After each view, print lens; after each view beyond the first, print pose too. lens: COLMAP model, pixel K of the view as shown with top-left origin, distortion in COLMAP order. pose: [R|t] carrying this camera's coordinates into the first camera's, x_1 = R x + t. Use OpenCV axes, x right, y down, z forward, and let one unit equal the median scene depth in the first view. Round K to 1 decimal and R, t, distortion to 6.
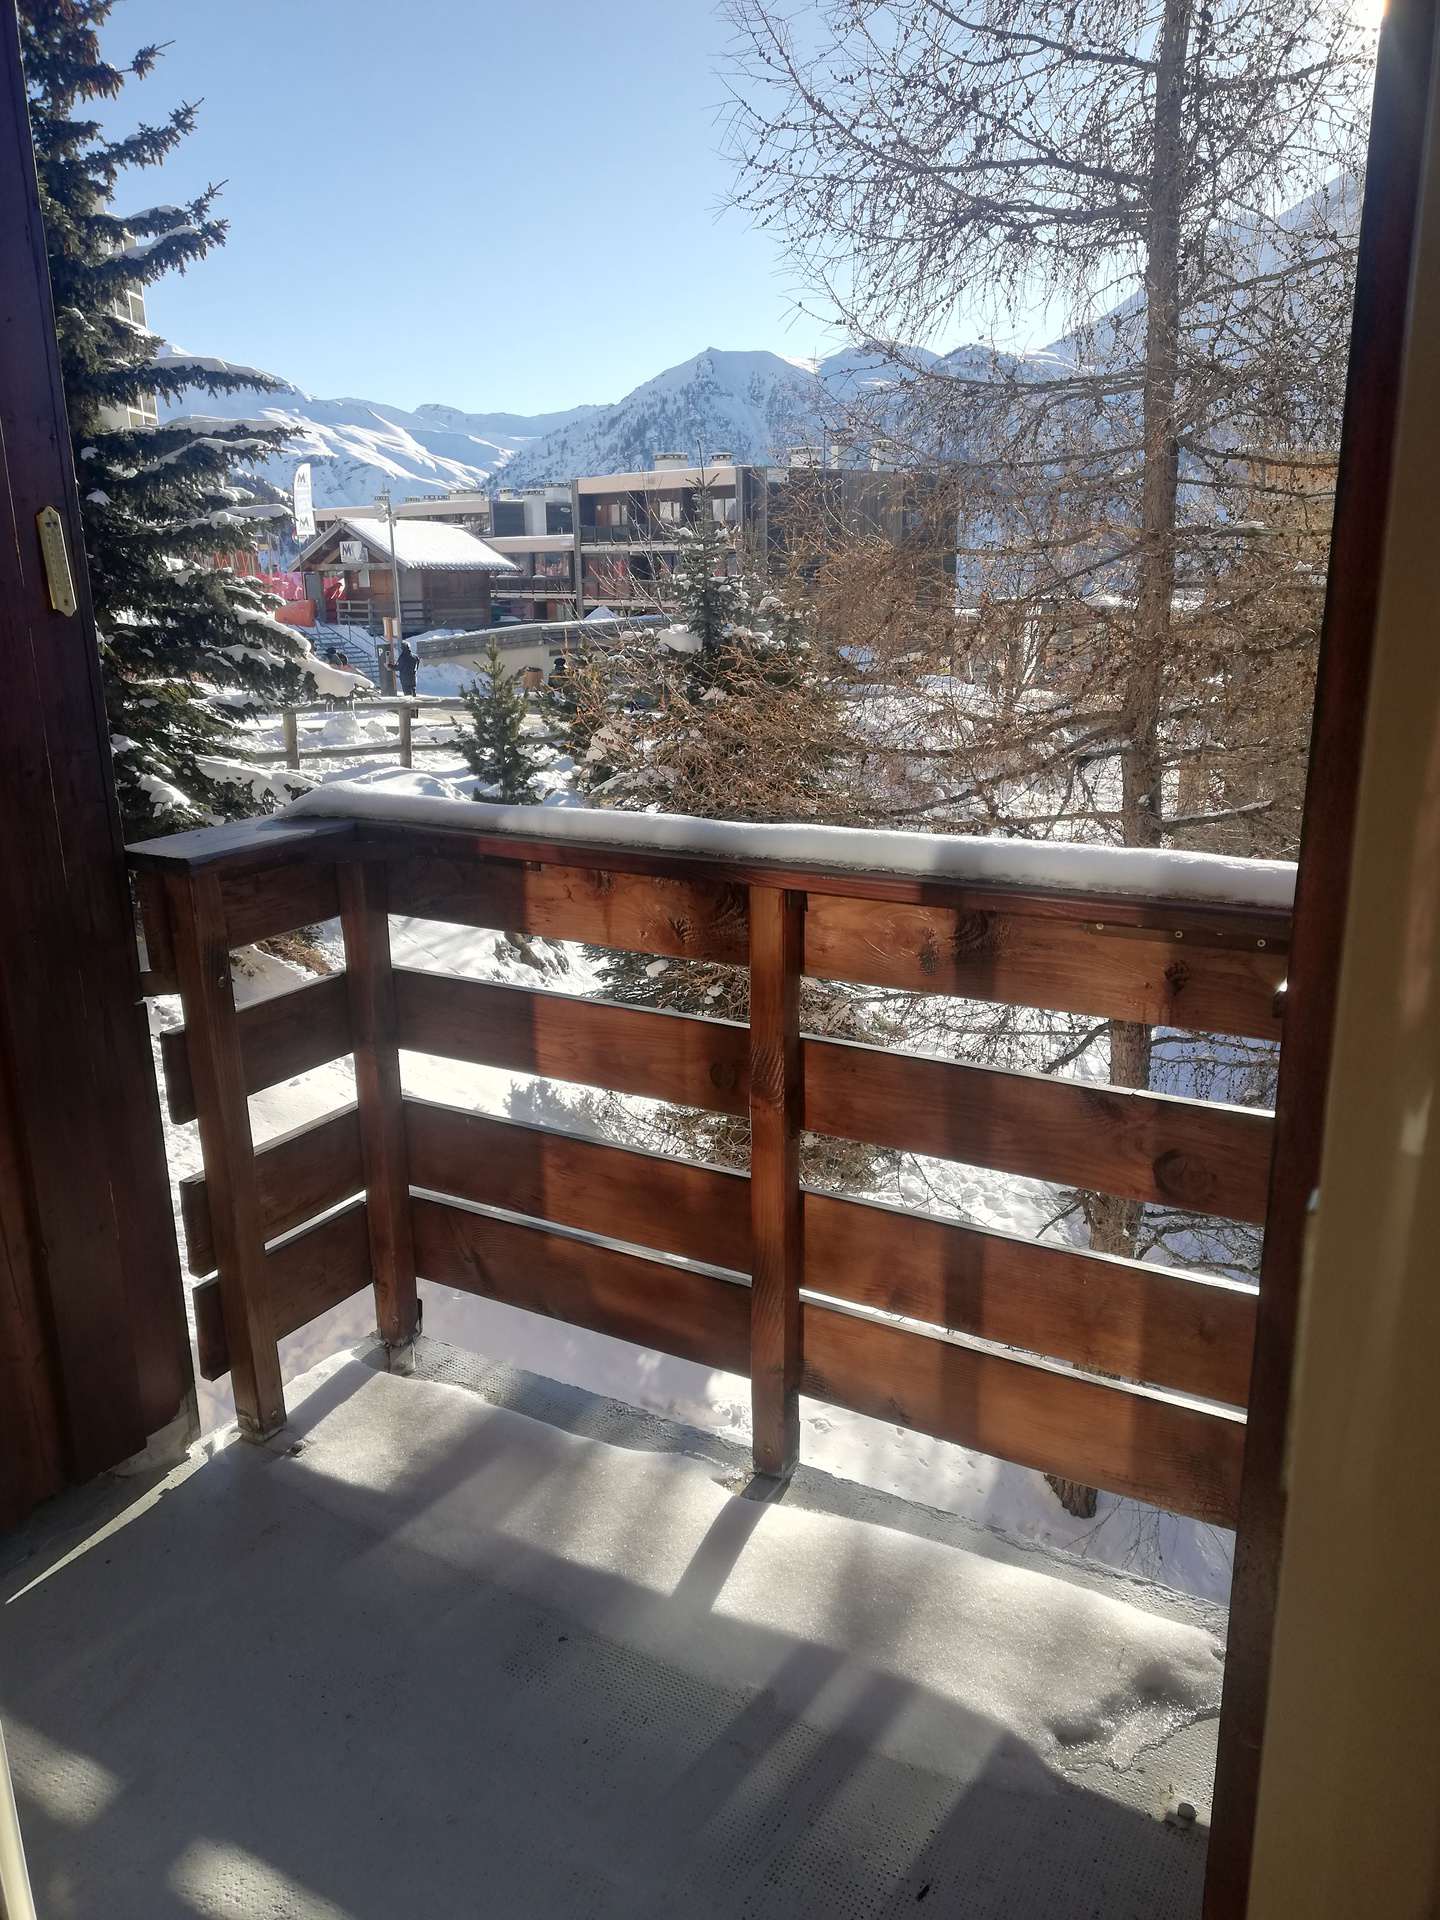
lens RADIAL K [[1468.9, 0, 728.9], [0, 1468.9, 973.4], [0, 0, 1]] dist [-0.000893, -0.007451]
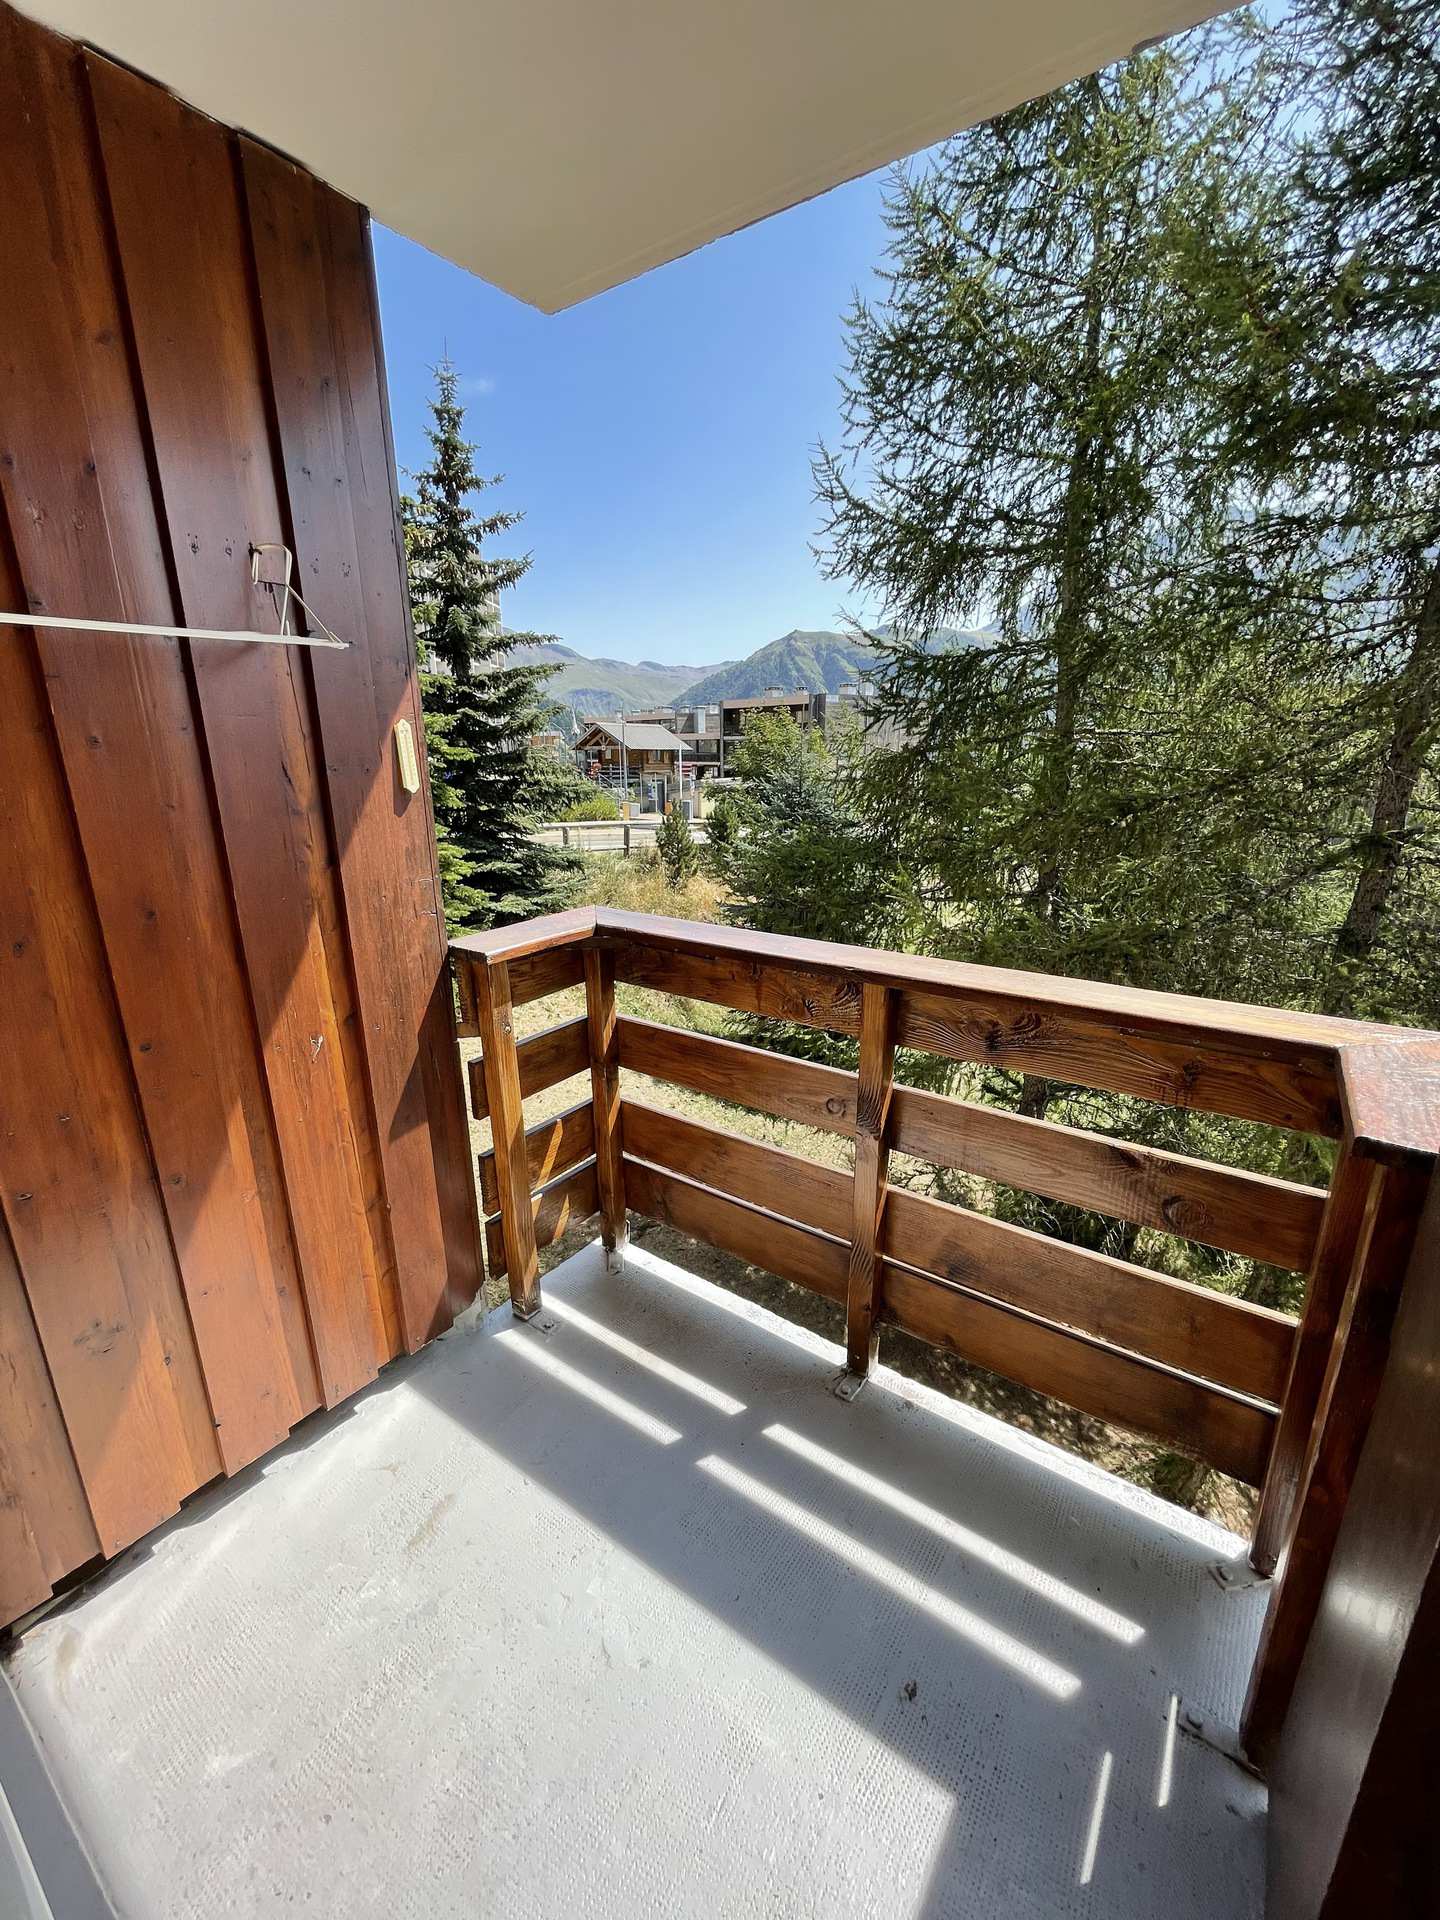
lens RADIAL K [[782.4, 0, 727.0], [0, 782.4, 960.6], [0, 0, 1]] dist [0.000878, 0.000340]
pose [[0.995911, 0.025028, -0.086802, -0.021077], [-0.025371, 0.999674, -0.002855, -0.032075], [0.086702, 0.005046, 0.996222, 0.092611]]
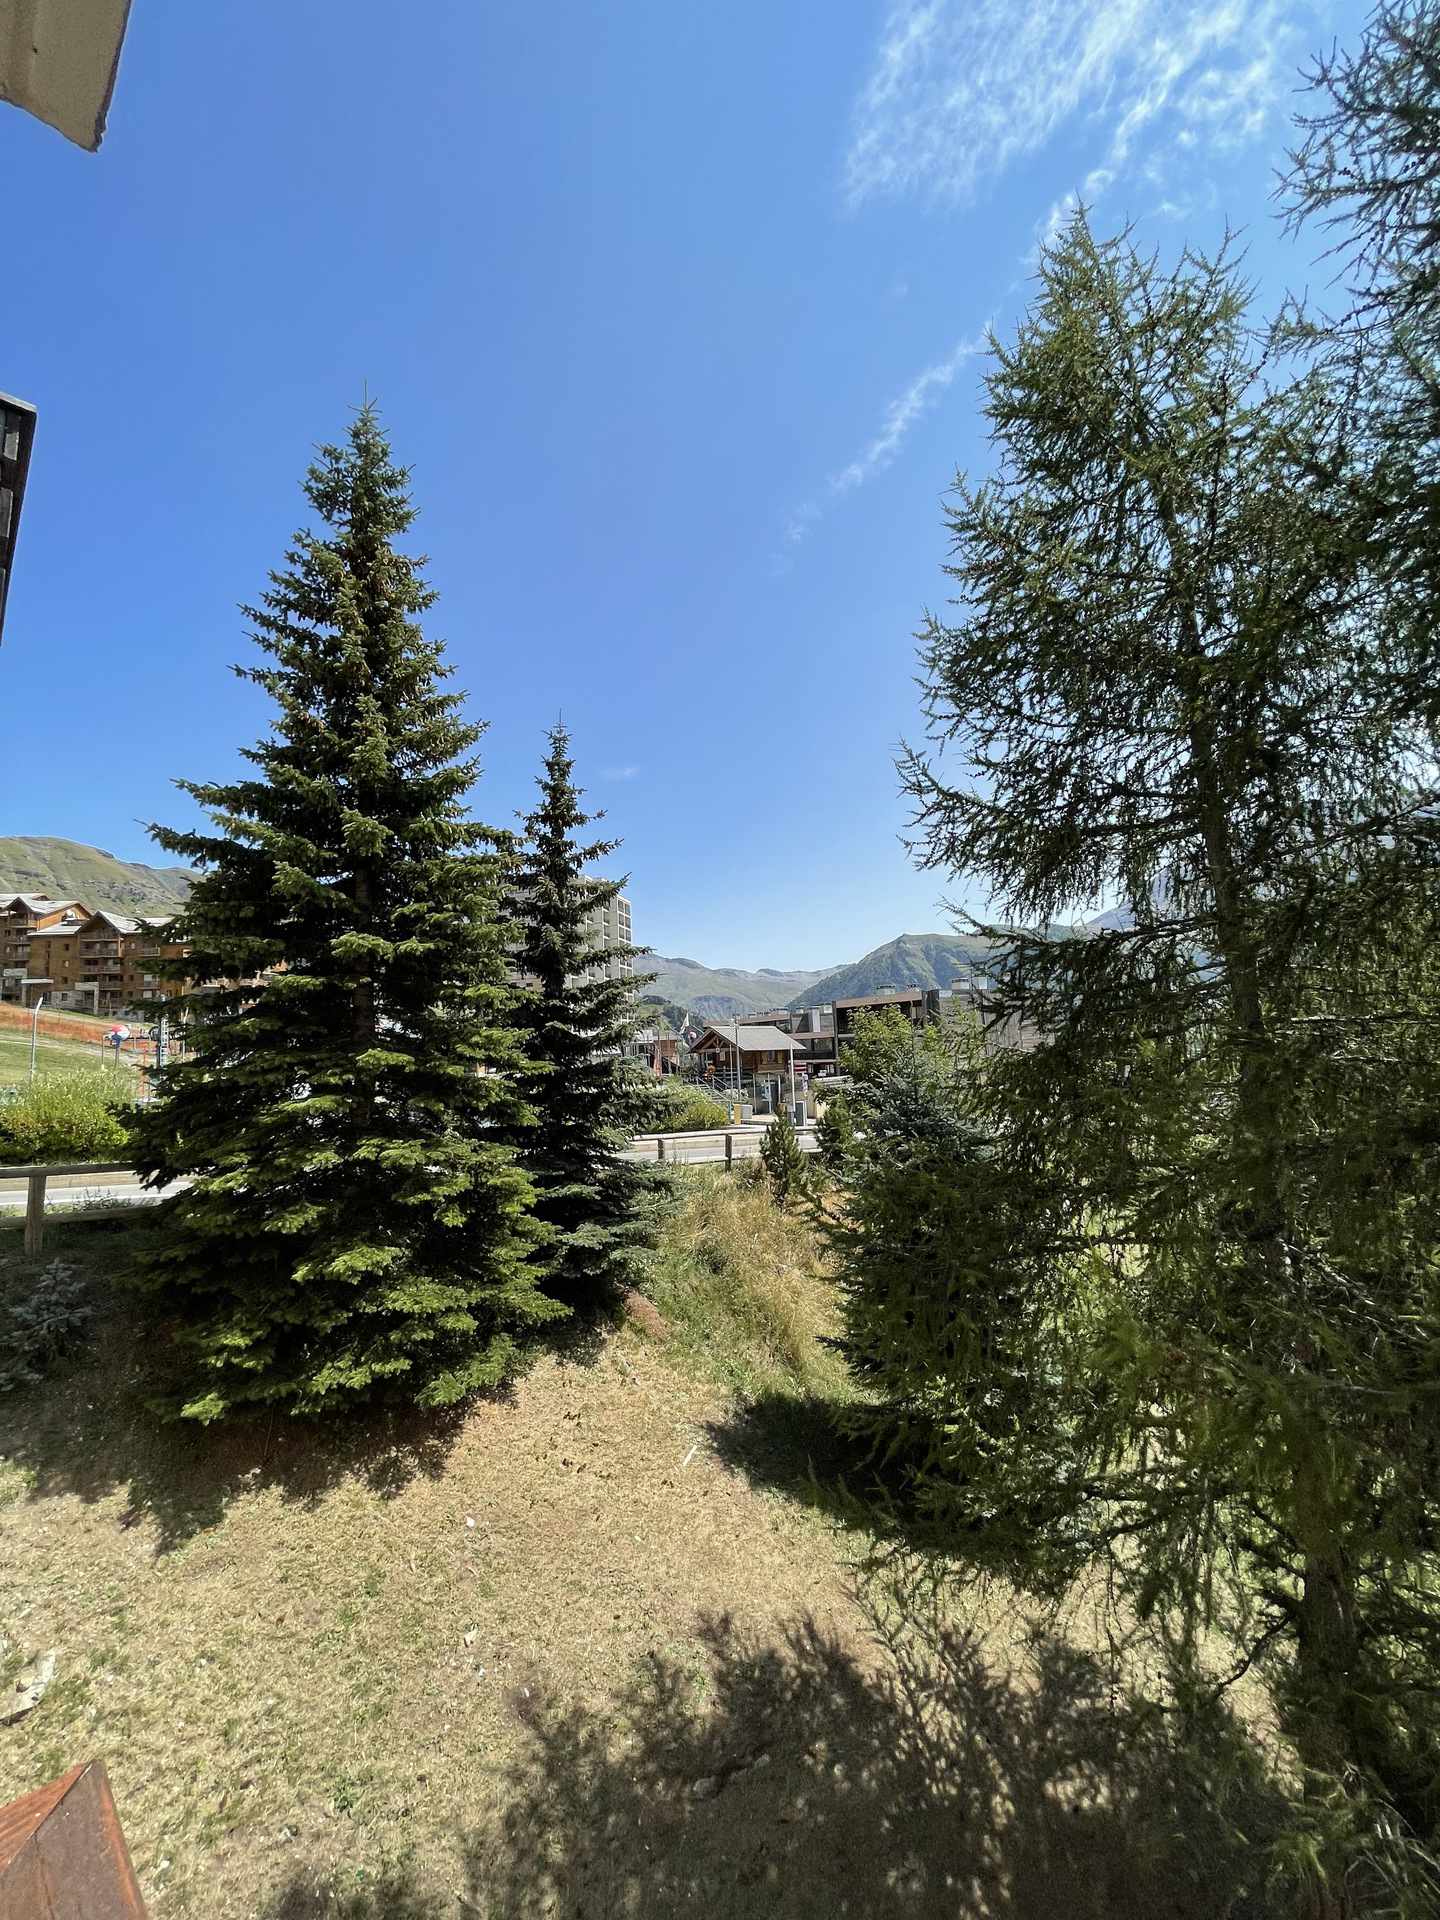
lens RADIAL K [[782.4, 0, 727.9], [0, 782.4, 961.2], [0, 0, 1]] dist [0.000878, 0.000340]
pose [[0.971395, -0.059664, -0.229851, -0.003226], [-0.028888, 0.931043, -0.363764, -0.130358], [0.235705, 0.359998, 0.902687, 0.374413]]
